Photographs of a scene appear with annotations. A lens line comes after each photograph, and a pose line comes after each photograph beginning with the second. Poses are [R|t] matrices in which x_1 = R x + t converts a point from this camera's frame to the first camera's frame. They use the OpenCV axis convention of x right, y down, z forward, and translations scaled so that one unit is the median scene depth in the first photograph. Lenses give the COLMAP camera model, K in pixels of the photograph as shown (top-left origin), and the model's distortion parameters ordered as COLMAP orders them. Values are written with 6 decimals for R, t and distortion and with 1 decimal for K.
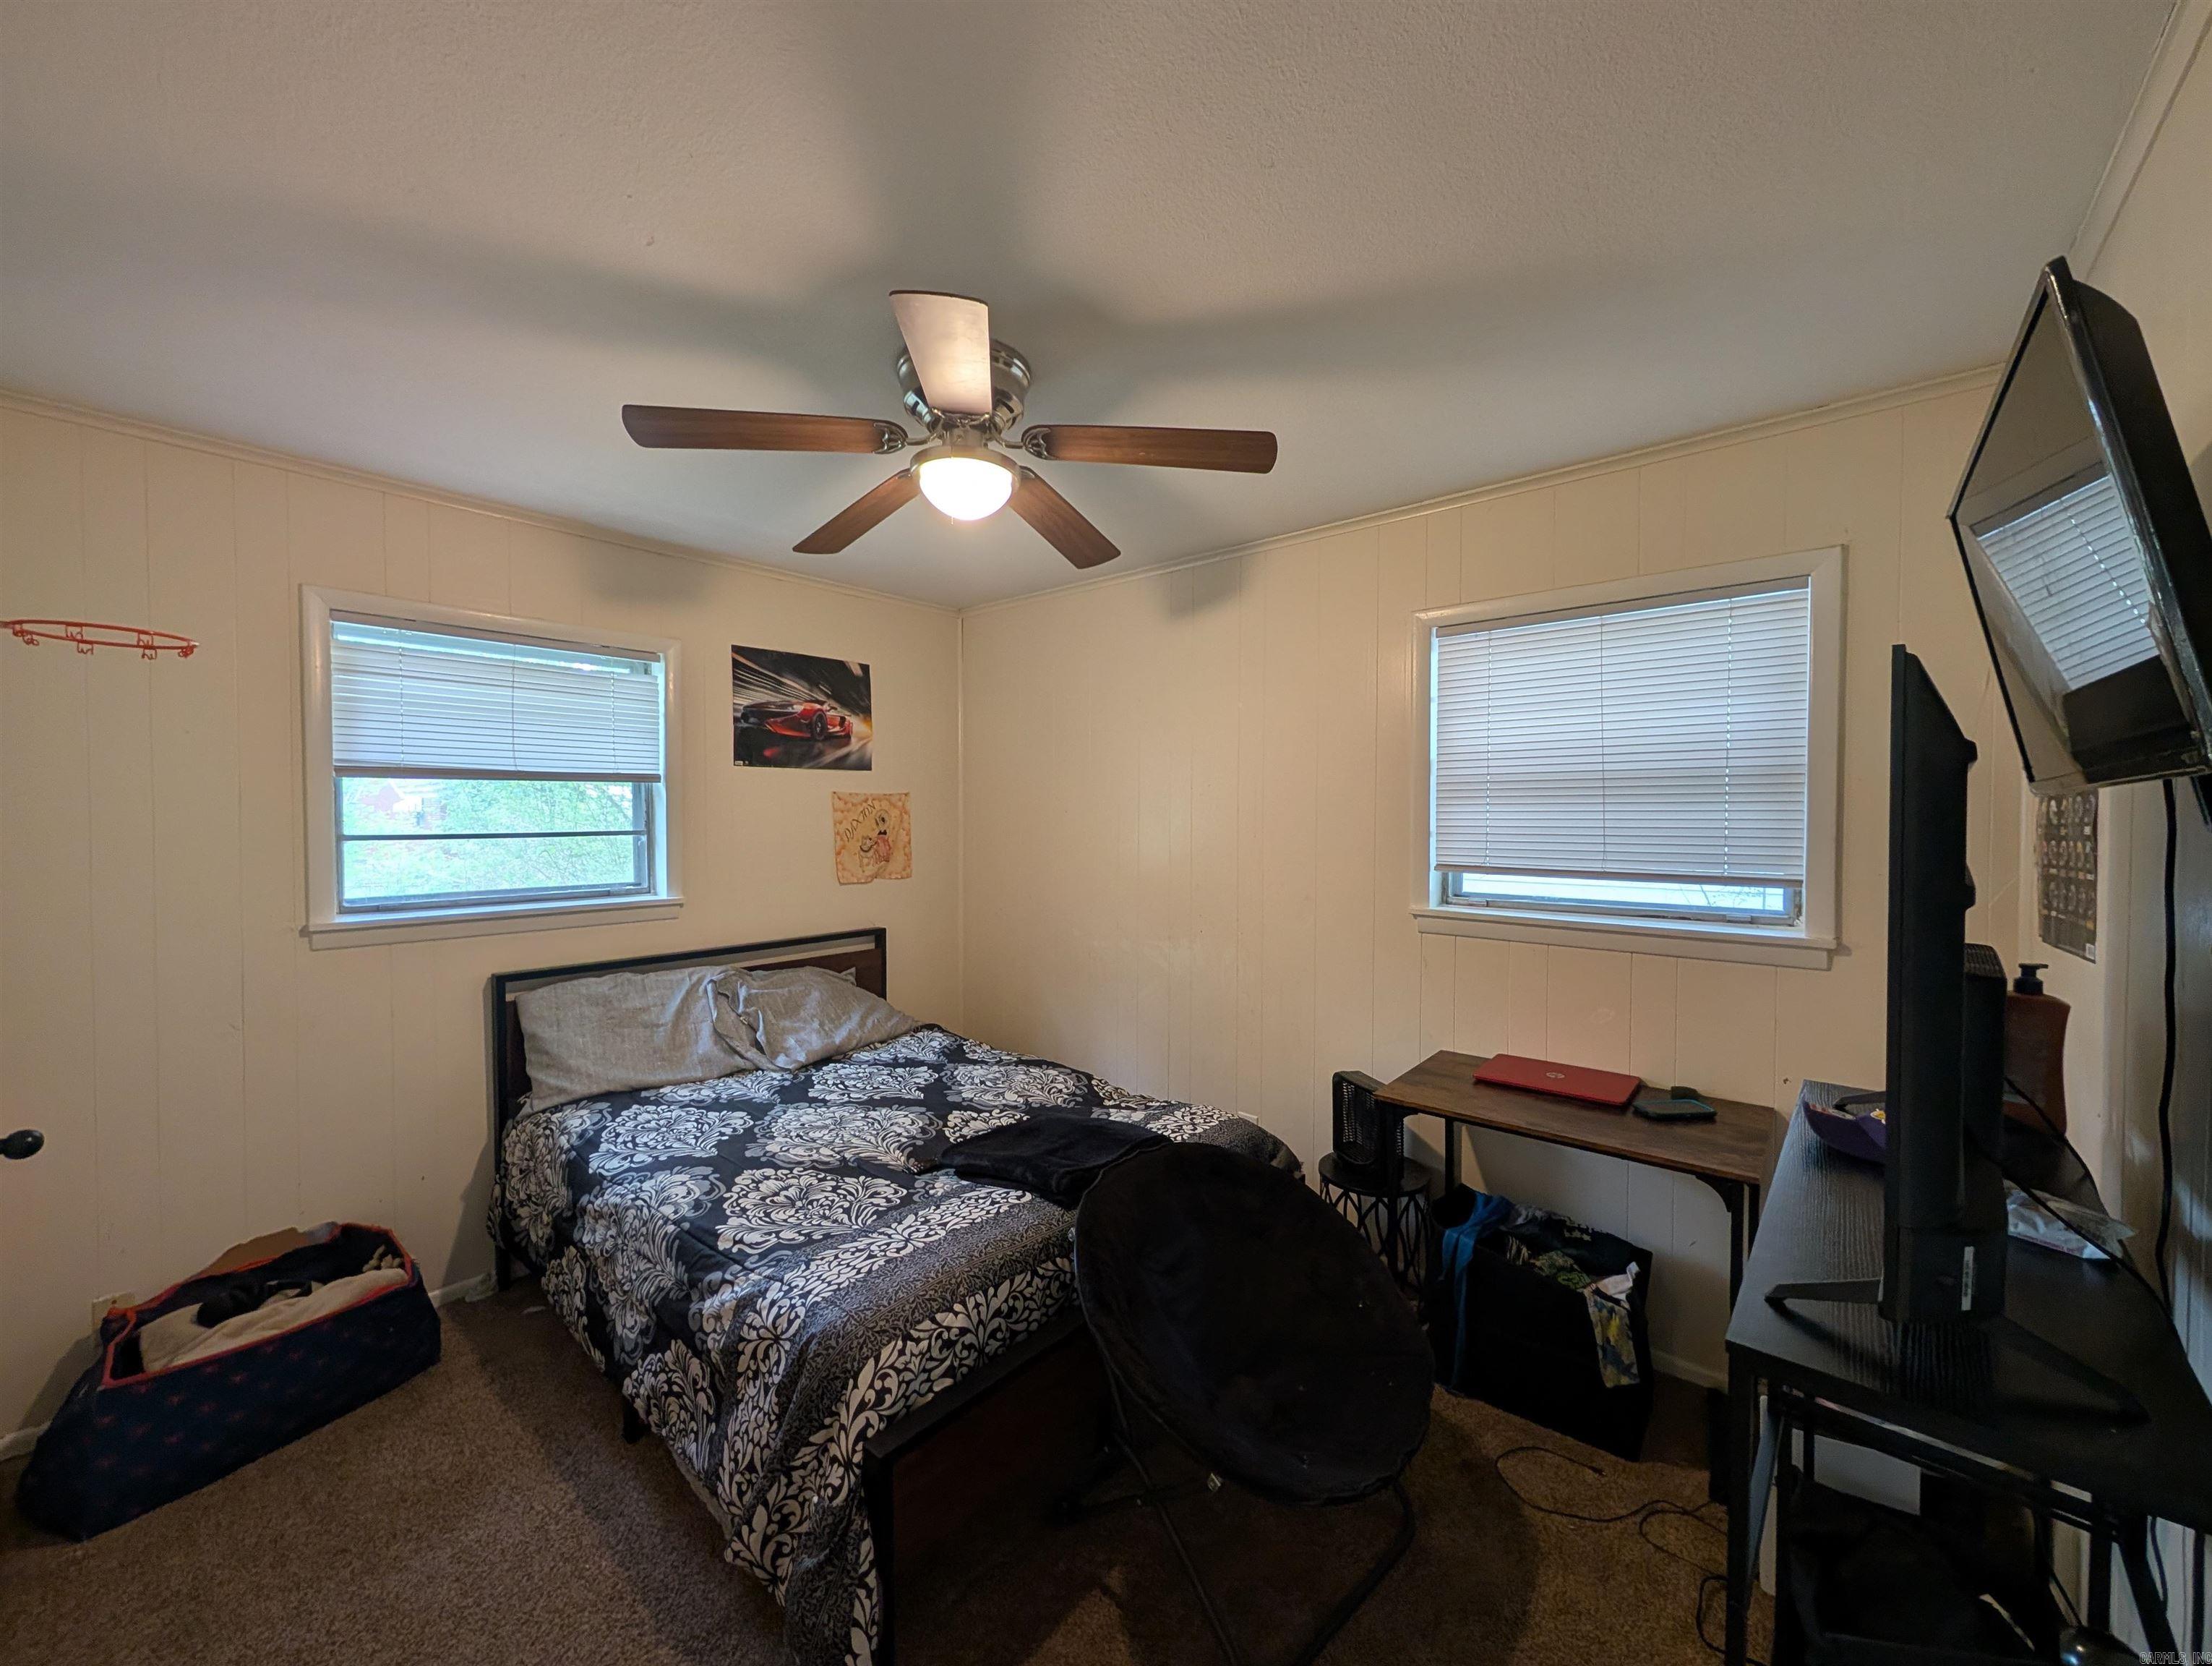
lens RADIAL K [[830.5, 0, 1097.7], [0, 830.5, 834.1], [0, 0, 1]] dist [-0.000296, 0.000243]
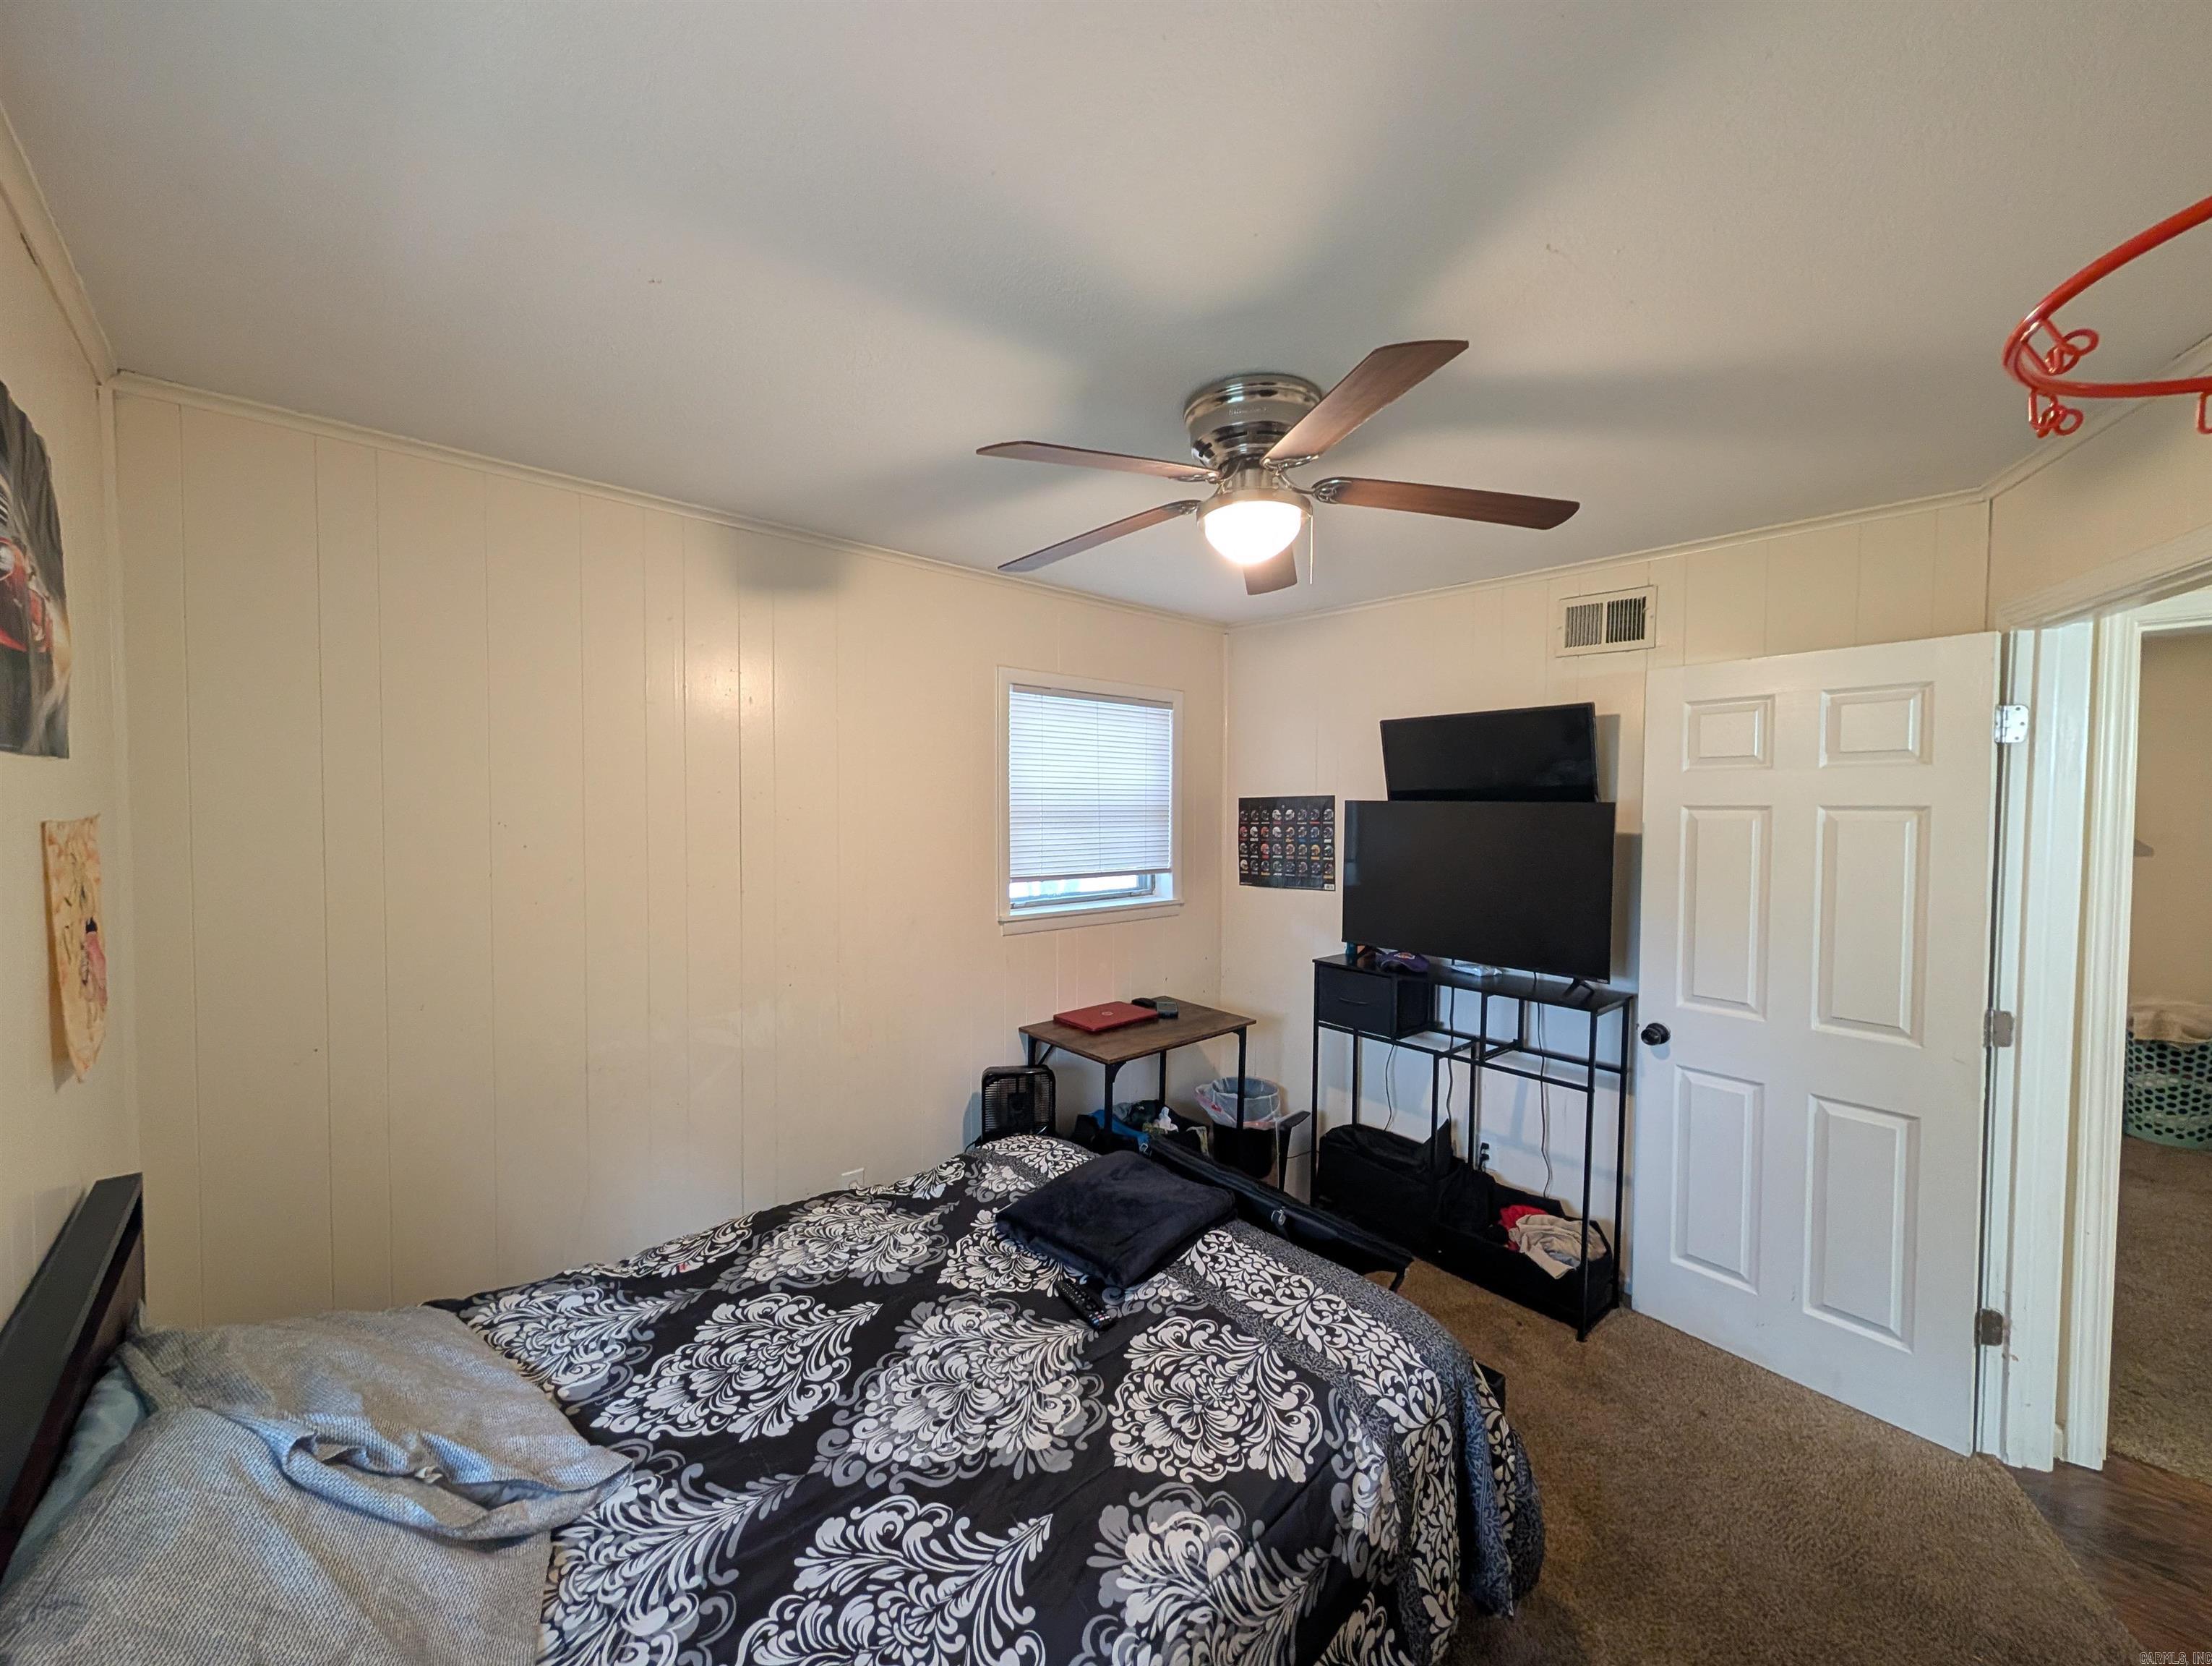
lens RADIAL K [[830.5, 0, 1097.7], [0, 830.5, 834.1], [0, 0, 1]] dist [-0.000296, 0.000243]
pose [[0.144889, -0.032931, 0.988900, -0.908616], [0.019720, 0.999344, 0.030389, -0.072992], [-0.989251, 0.015098, 0.145443, 0.816053]]
